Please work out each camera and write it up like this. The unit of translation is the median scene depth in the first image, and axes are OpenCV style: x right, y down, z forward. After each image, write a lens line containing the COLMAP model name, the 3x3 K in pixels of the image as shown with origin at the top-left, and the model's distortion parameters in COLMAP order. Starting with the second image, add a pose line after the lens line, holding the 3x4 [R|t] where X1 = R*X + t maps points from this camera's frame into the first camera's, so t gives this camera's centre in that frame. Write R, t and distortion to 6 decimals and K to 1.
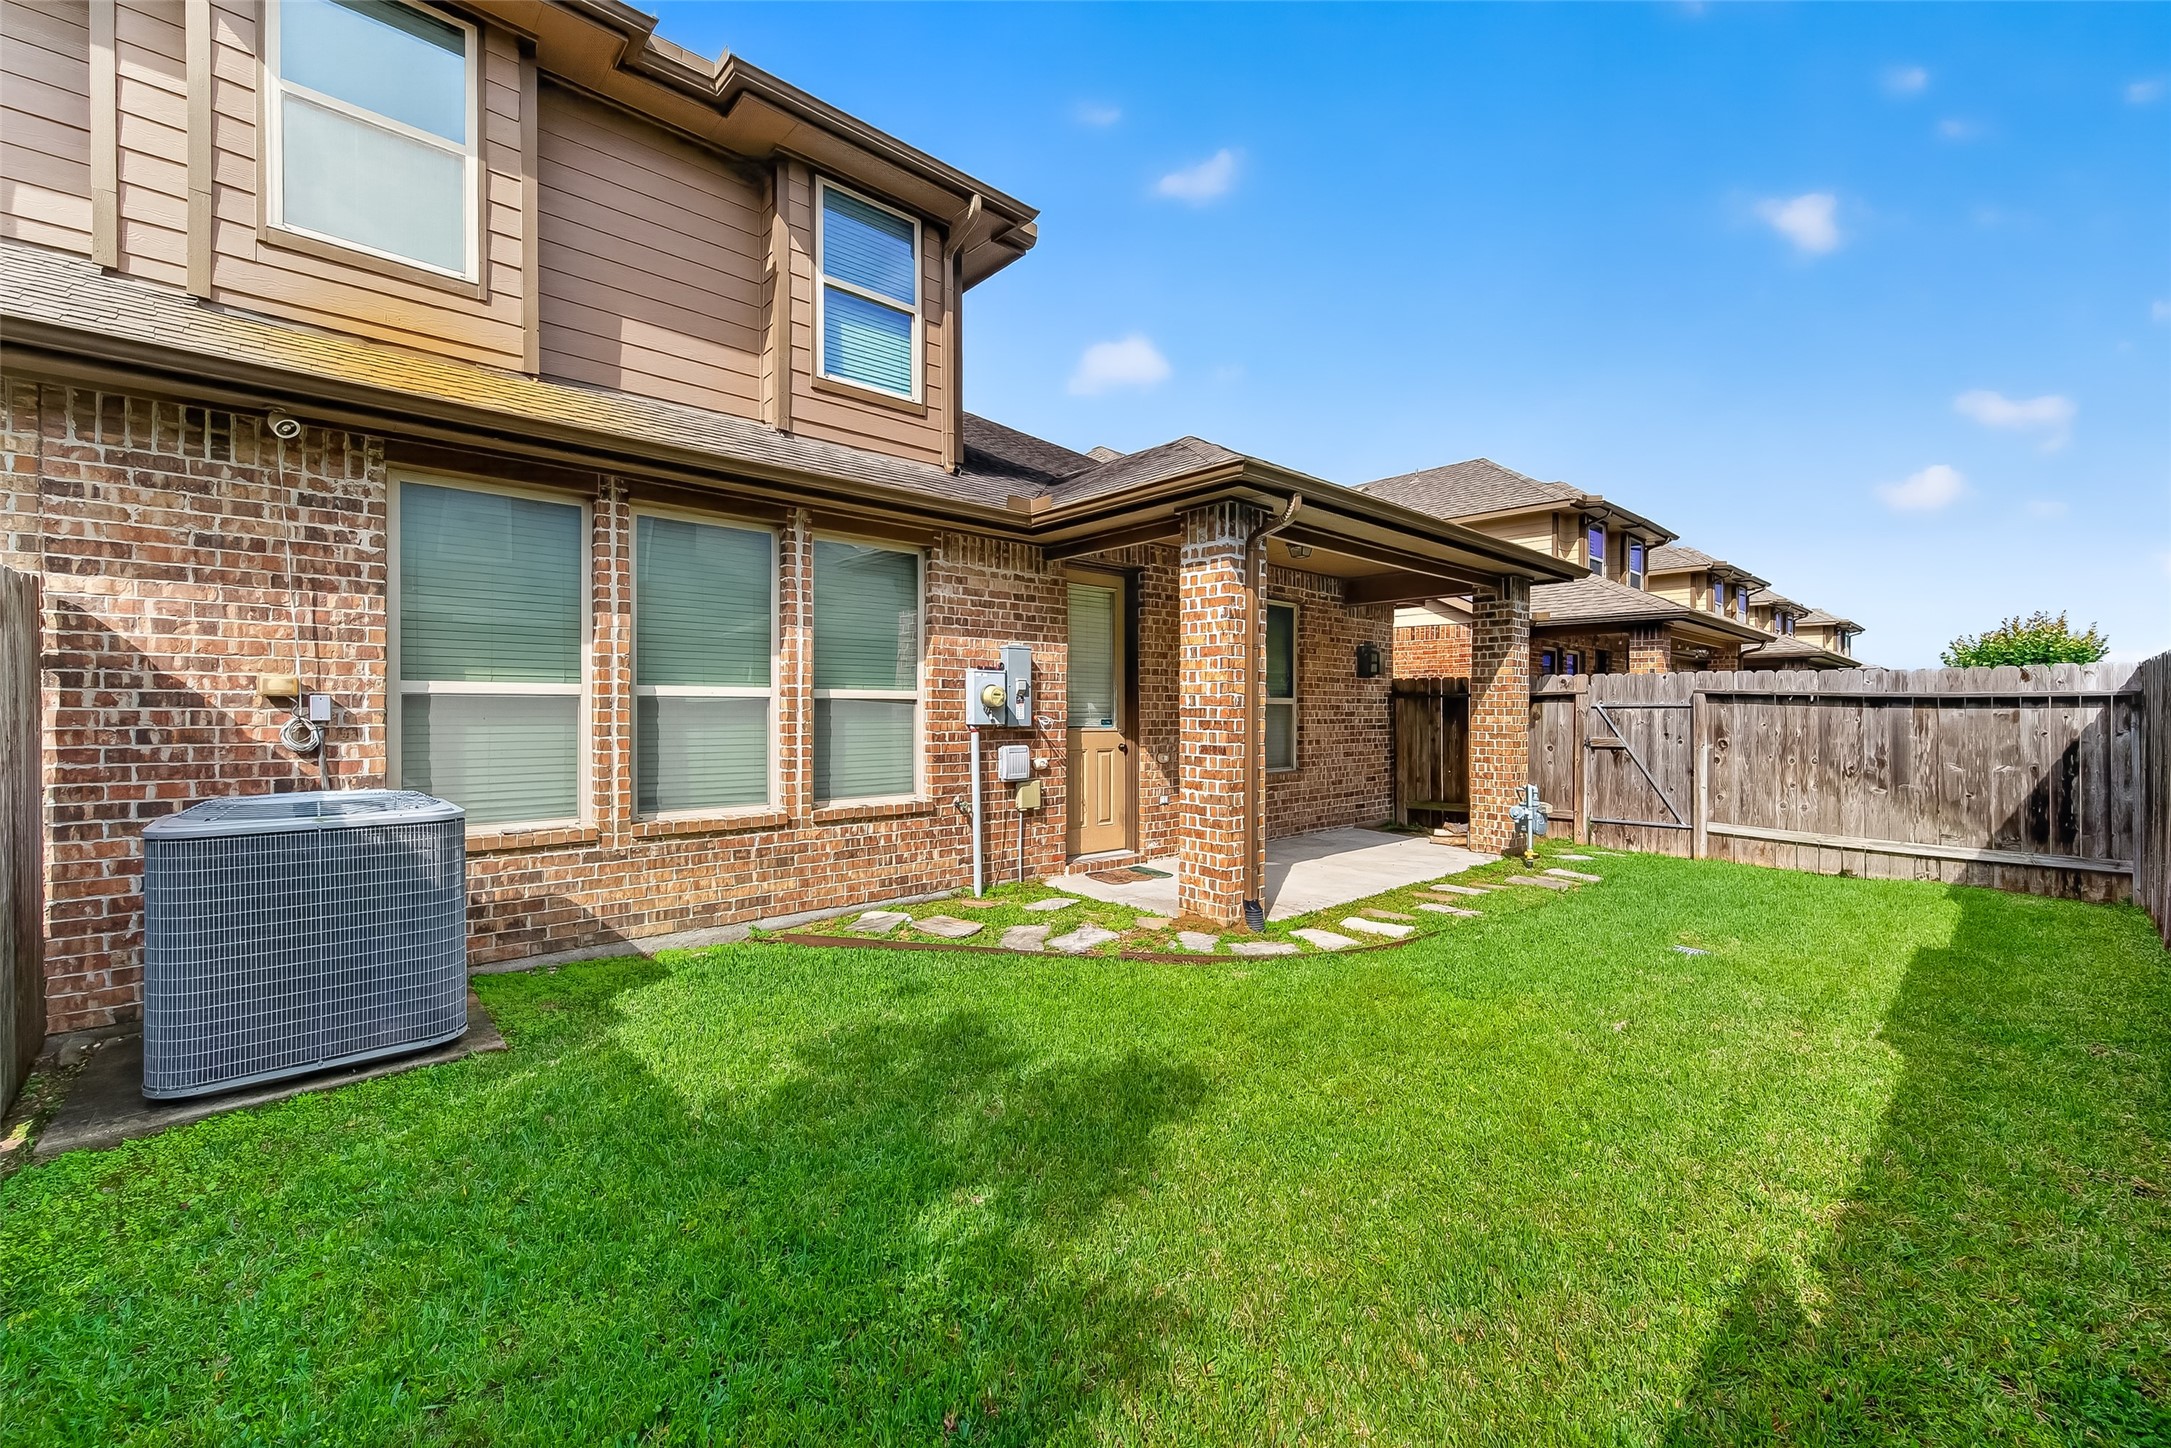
lens RADIAL K [[893.3, 0, 1085.2], [0, 893.3, 717.3], [0, 0, 1]] dist [0.024536, 0.000129]
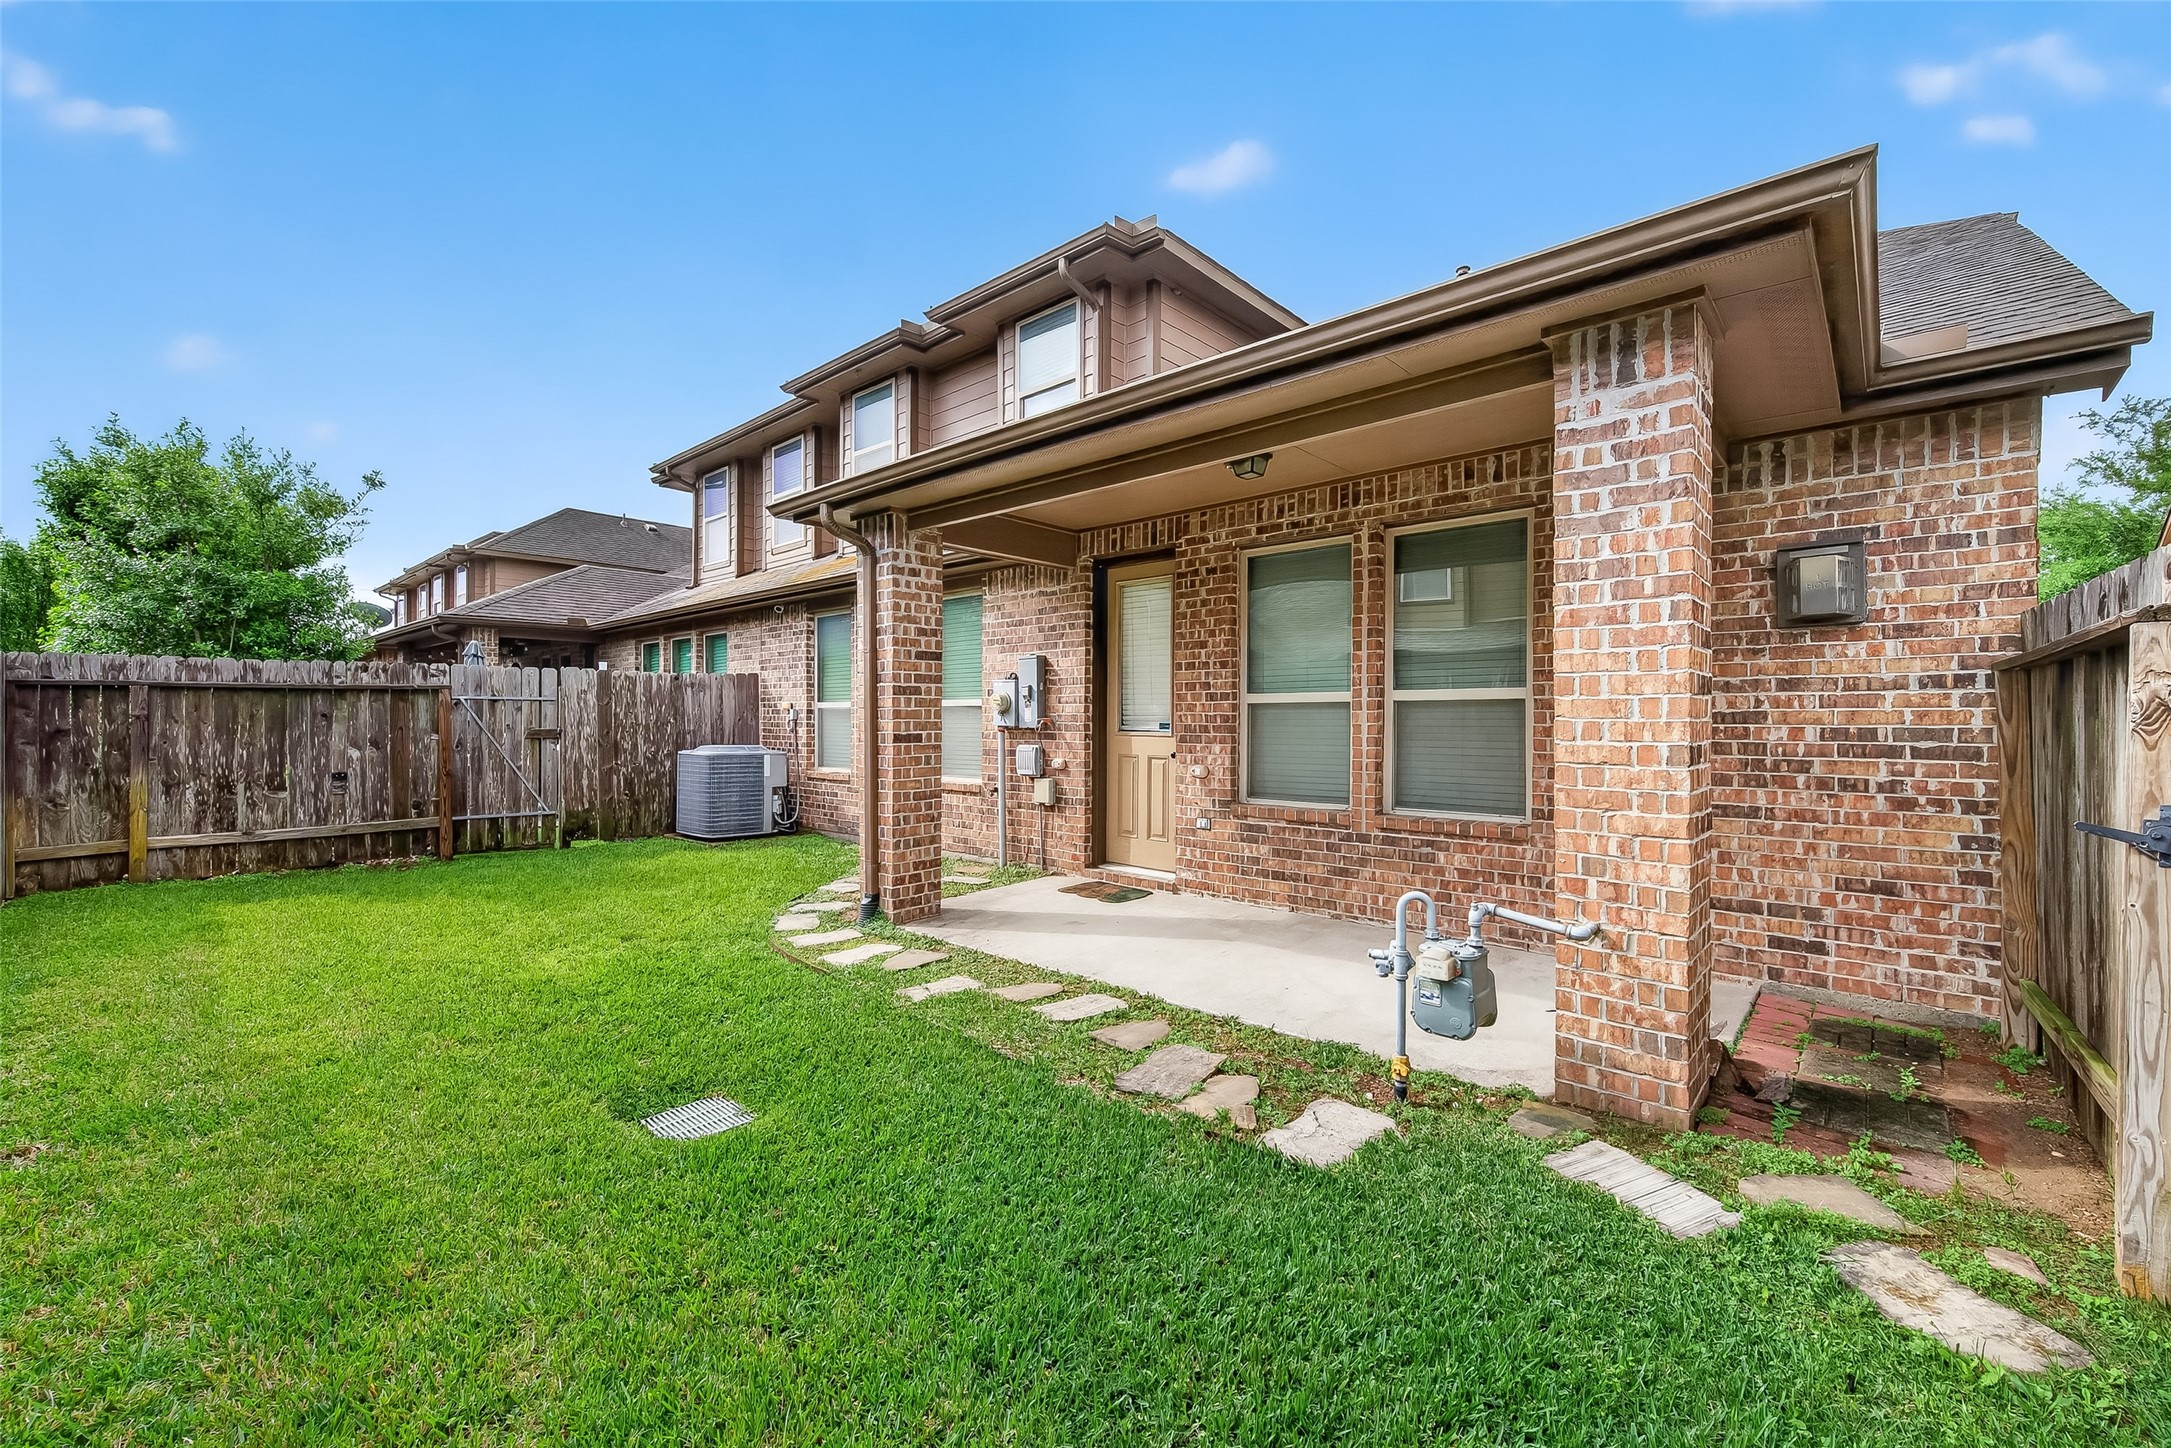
lens RADIAL K [[893.3, 0, 1084.4], [0, 893.3, 717.2], [0, 0, 1]] dist [0.024536, 0.000129]
pose [[0.080306, -0.000591, -0.996770, 1.005945], [-0.006509, 0.999978, -0.001118, -0.001905], [0.996749, 0.006578, 0.080301, 0.939673]]
